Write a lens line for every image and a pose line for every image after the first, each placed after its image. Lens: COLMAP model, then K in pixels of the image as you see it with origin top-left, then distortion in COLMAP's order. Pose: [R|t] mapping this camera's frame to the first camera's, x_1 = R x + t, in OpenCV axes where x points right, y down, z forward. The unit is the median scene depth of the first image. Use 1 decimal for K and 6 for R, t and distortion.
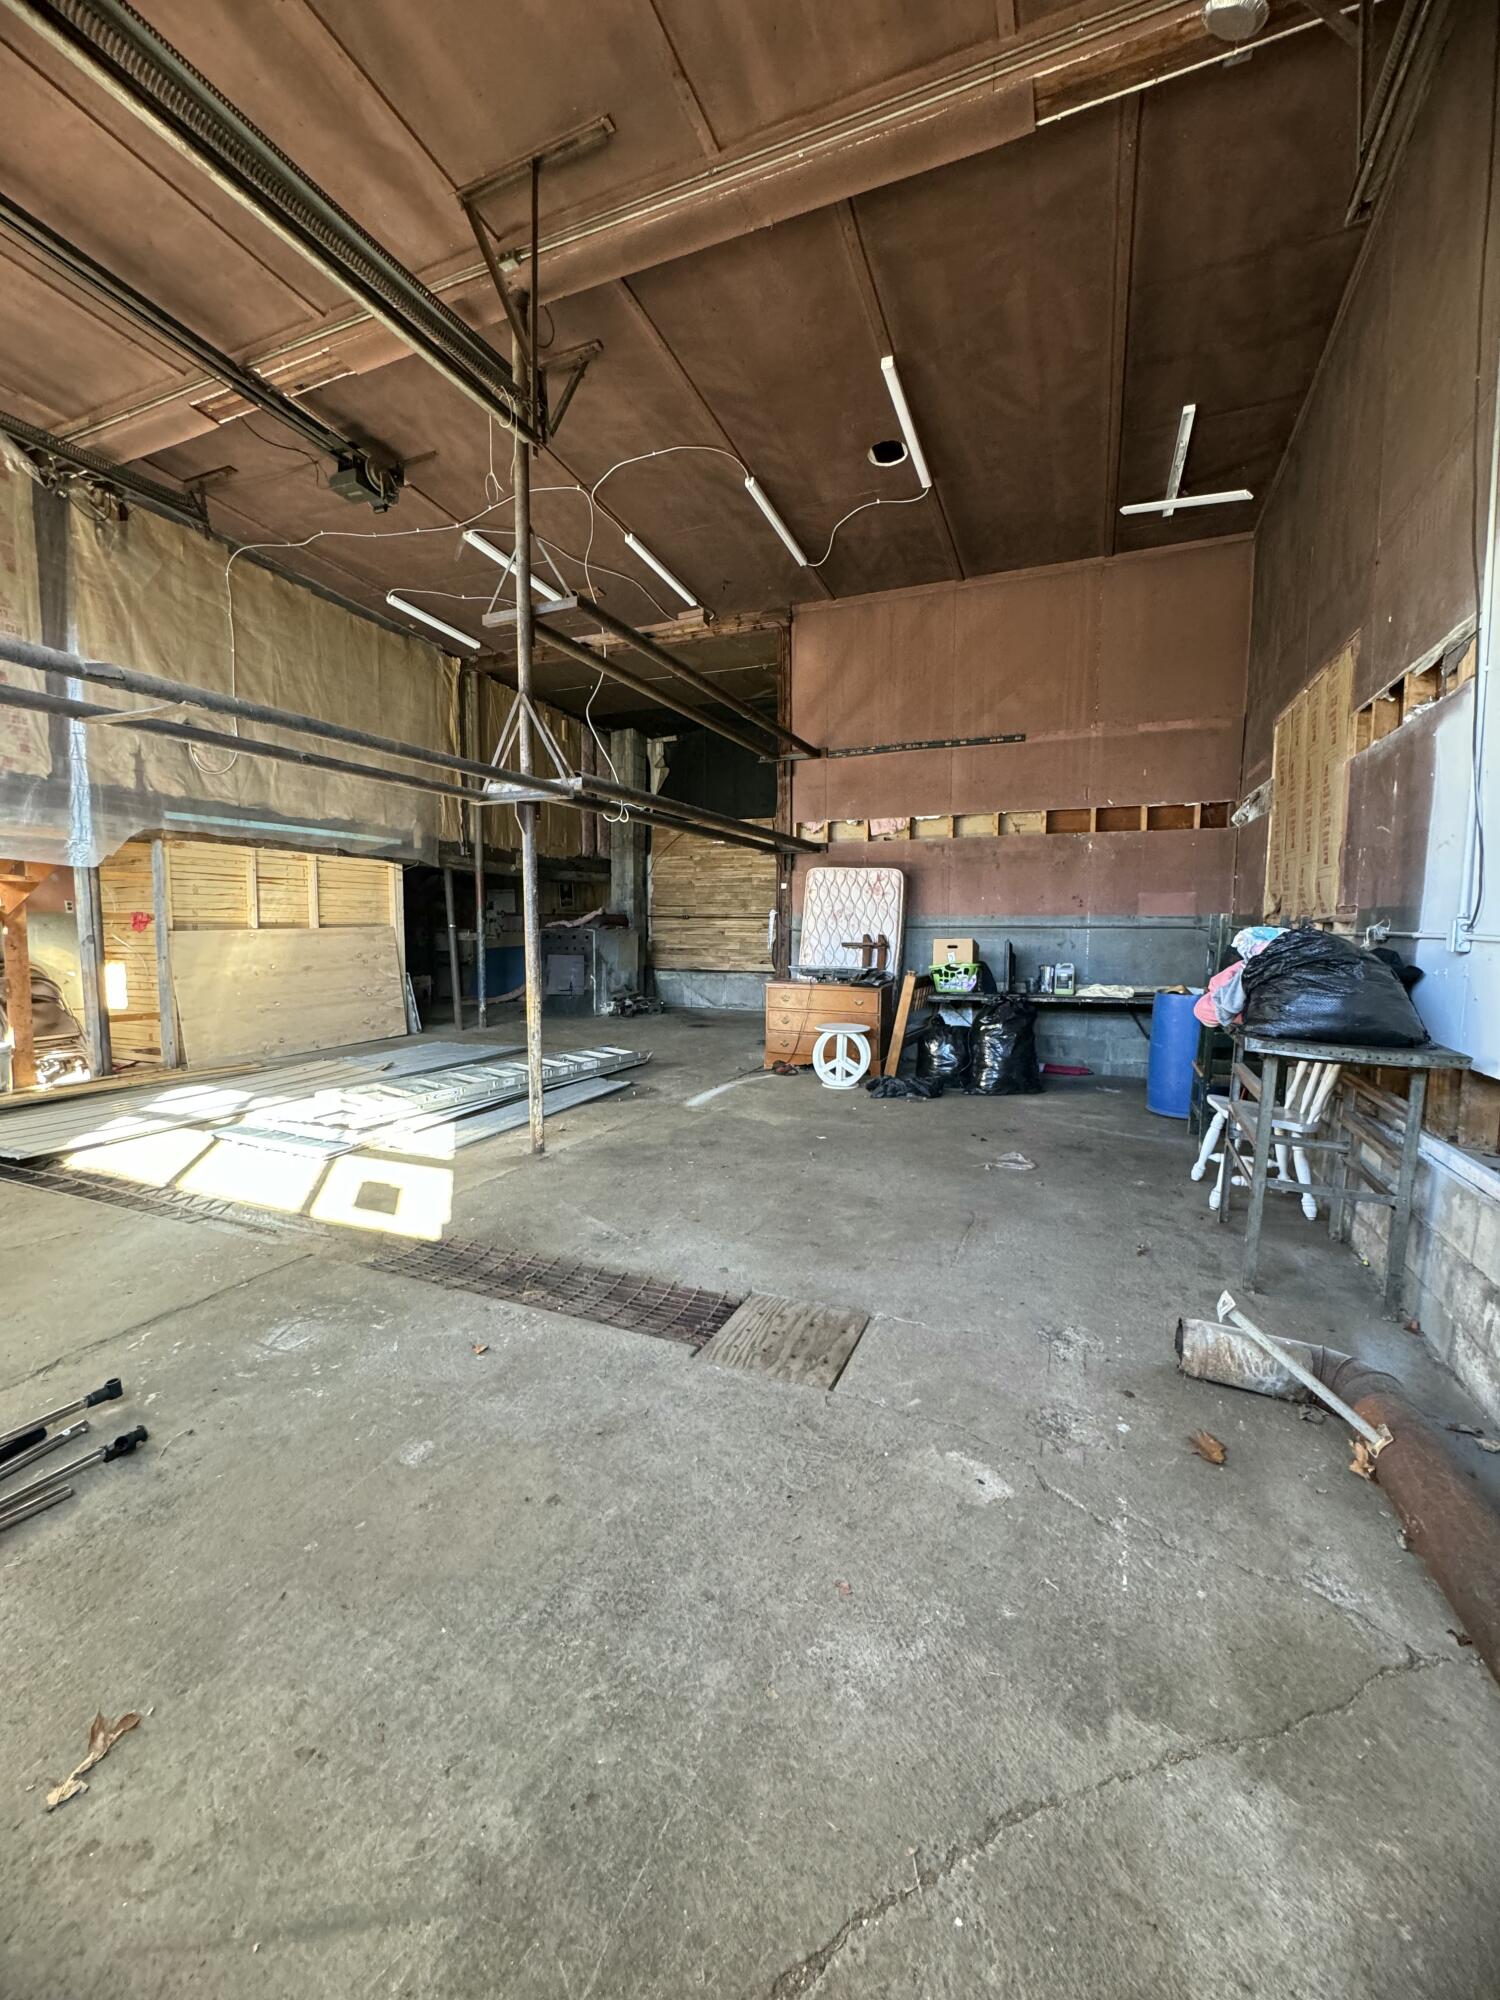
lens RADIAL K [[796.1, 0, 747.6], [0, 796.1, 997.8], [0, 0, 1]] dist [-0.004030, 0.000654]
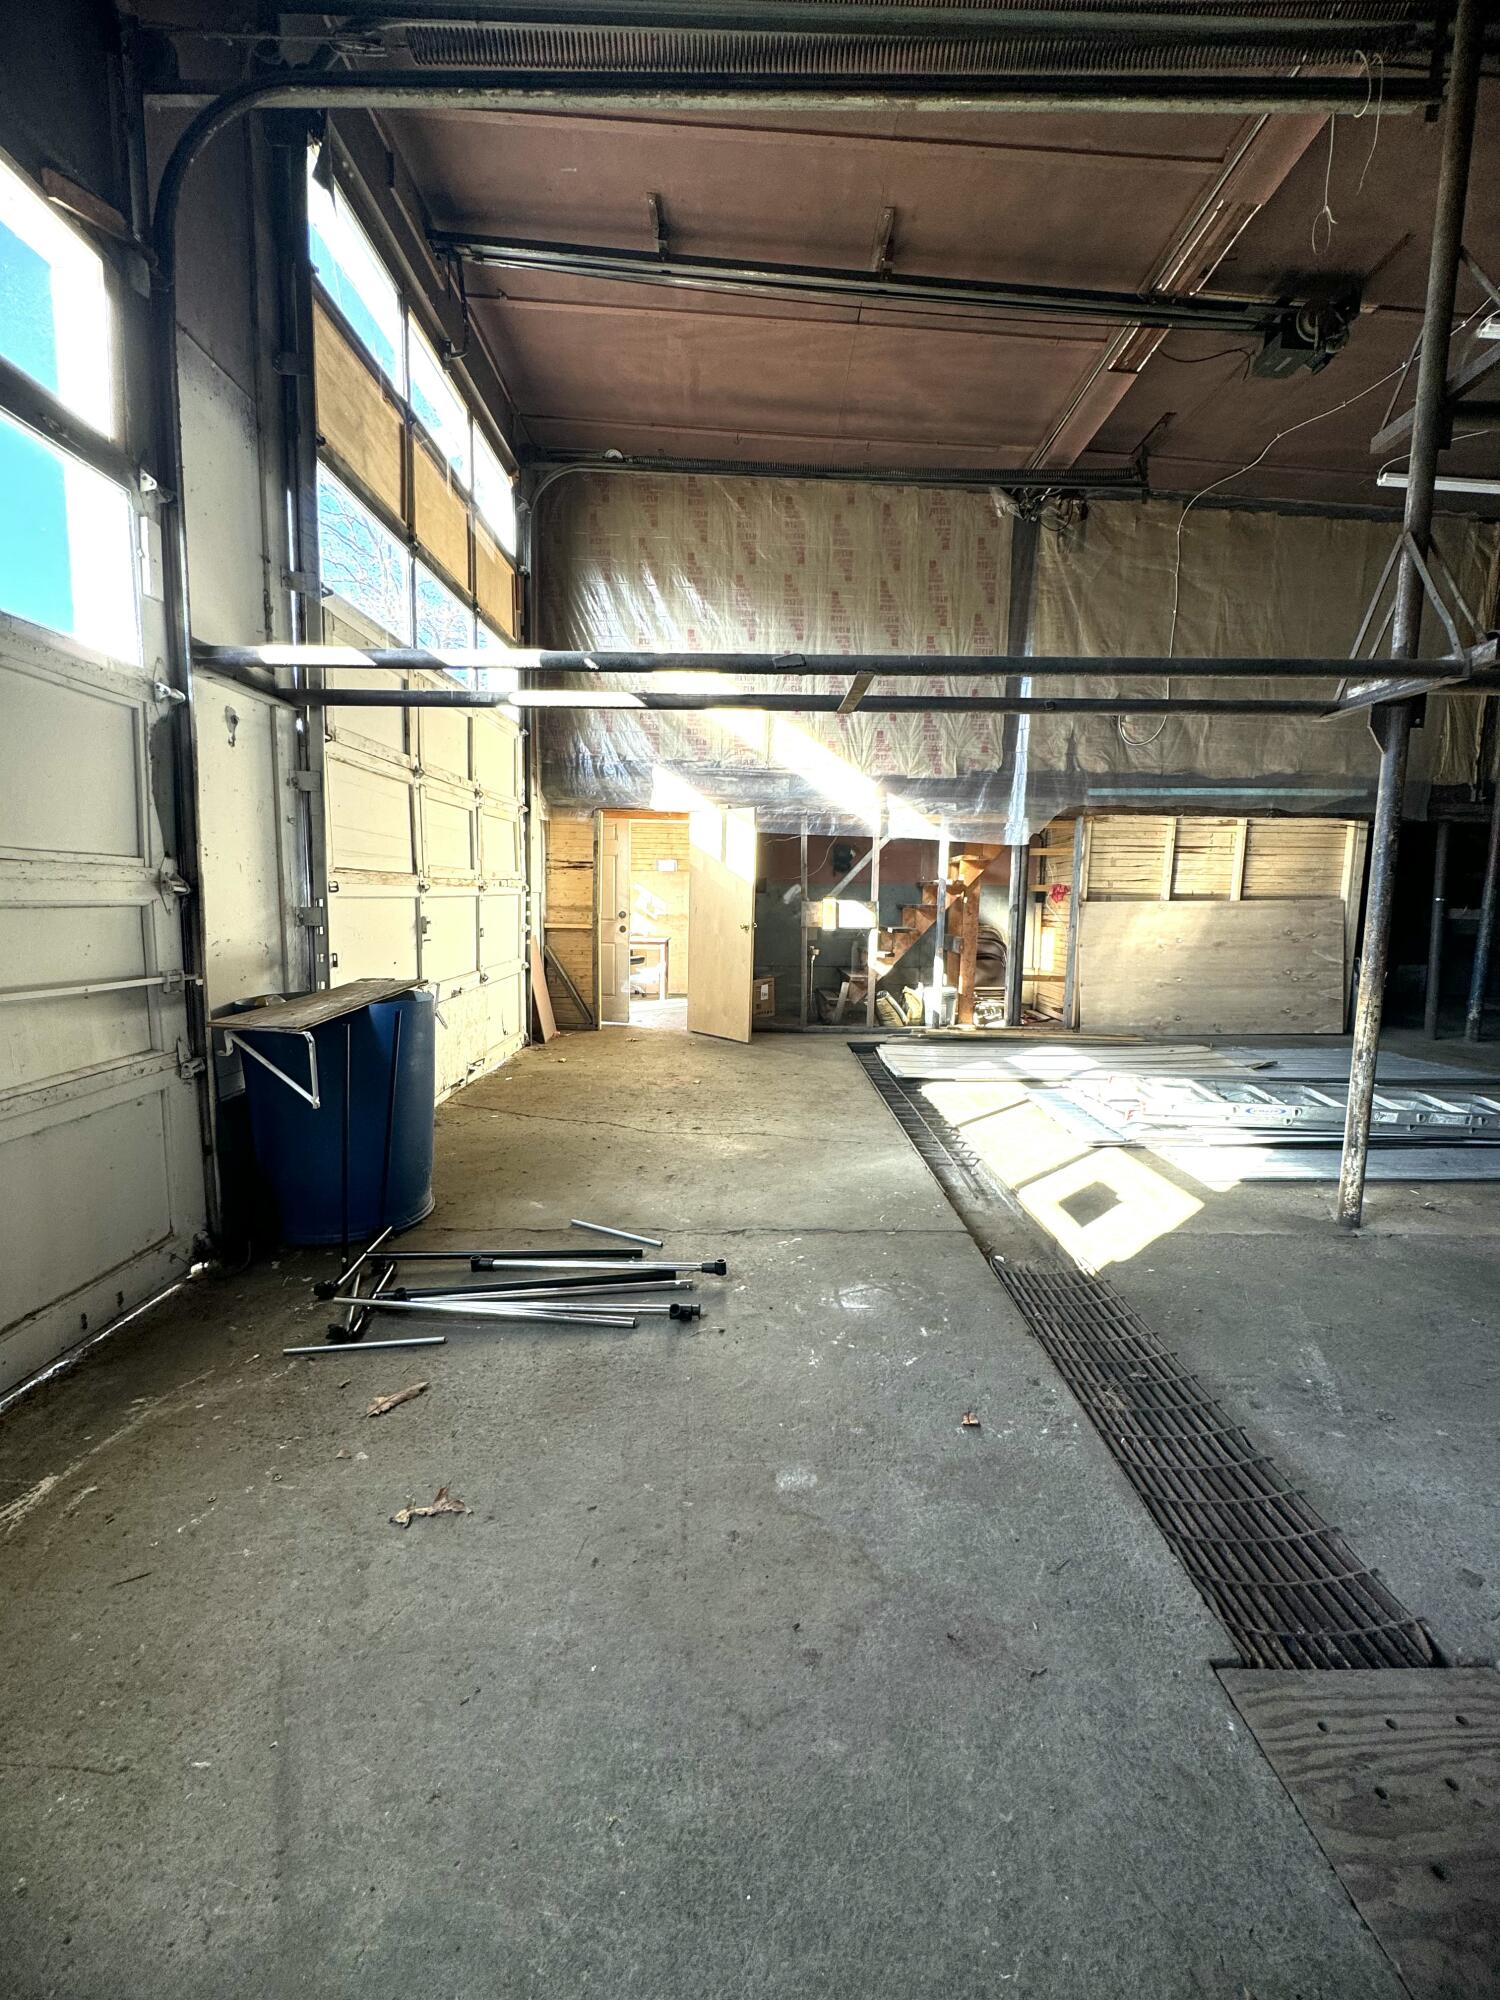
lens RADIAL K [[796.1, 0, 753.4], [0, 796.1, 998.7], [0, 0, 1]] dist [-0.004030, 0.000654]
pose [[0.396920, 0.115960, -0.910499, 0.103013], [-0.089320, 0.992159, 0.087422, -0.009661], [0.913497, 0.046626, 0.404165, 0.194615]]
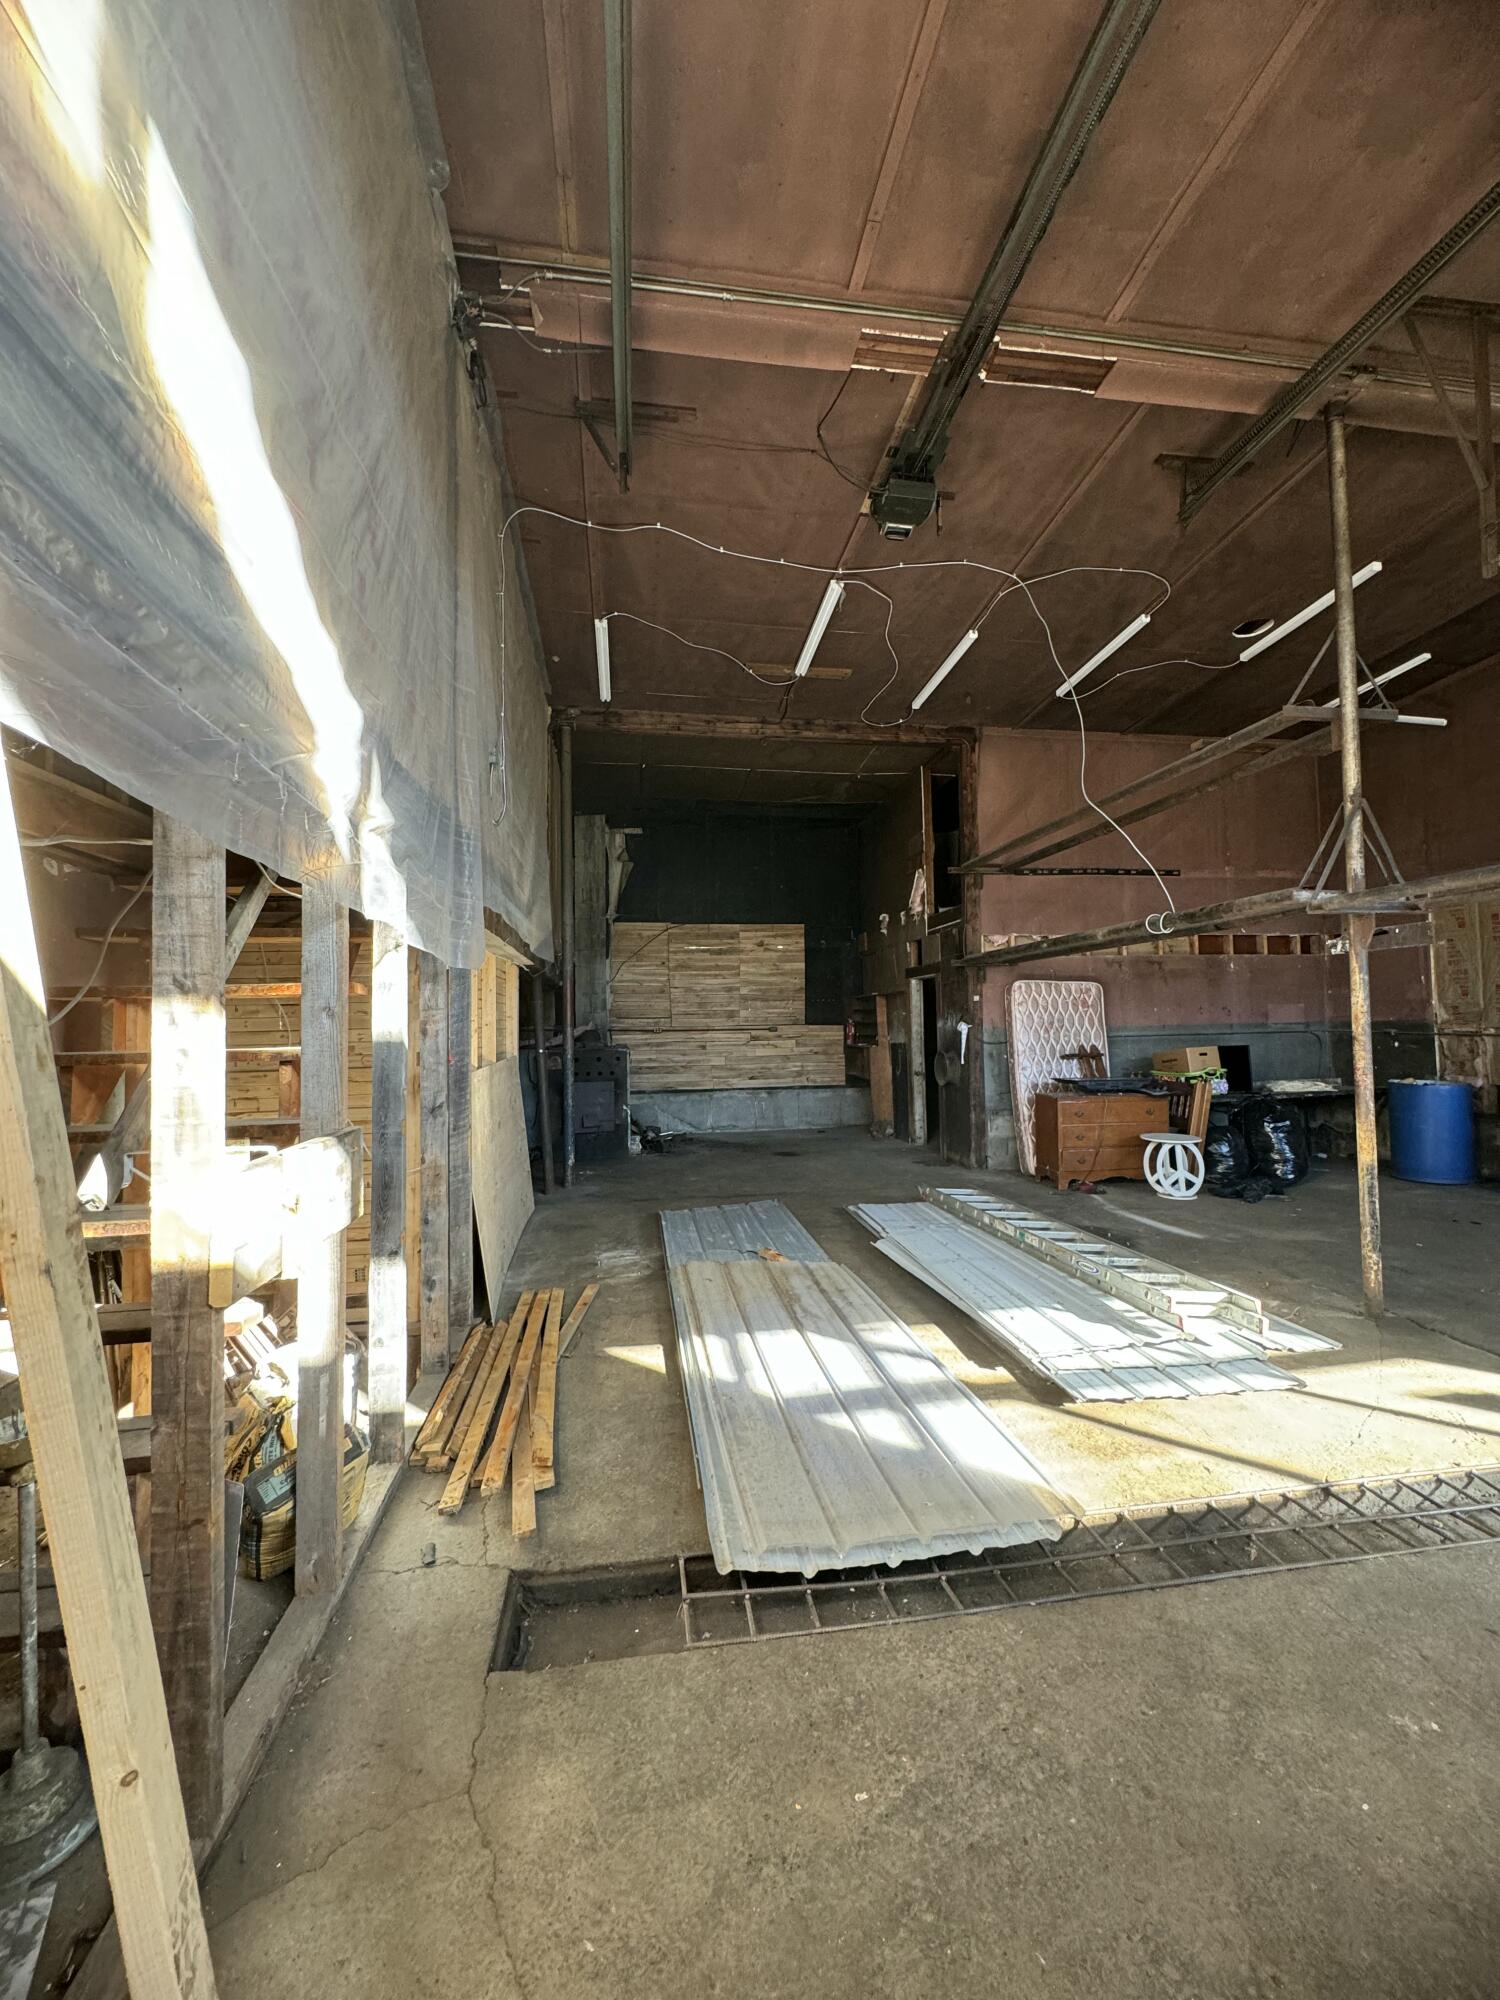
lens RADIAL K [[796.1, 0, 749.3], [0, 796.1, 998.0], [0, 0, 1]] dist [-0.004030, 0.000654]
pose [[0.849754, -0.001614, 0.527177, -1.001616], [0.069930, 0.991503, -0.109684, -0.075999], [-0.522520, 0.130070, 0.842647, 0.459917]]
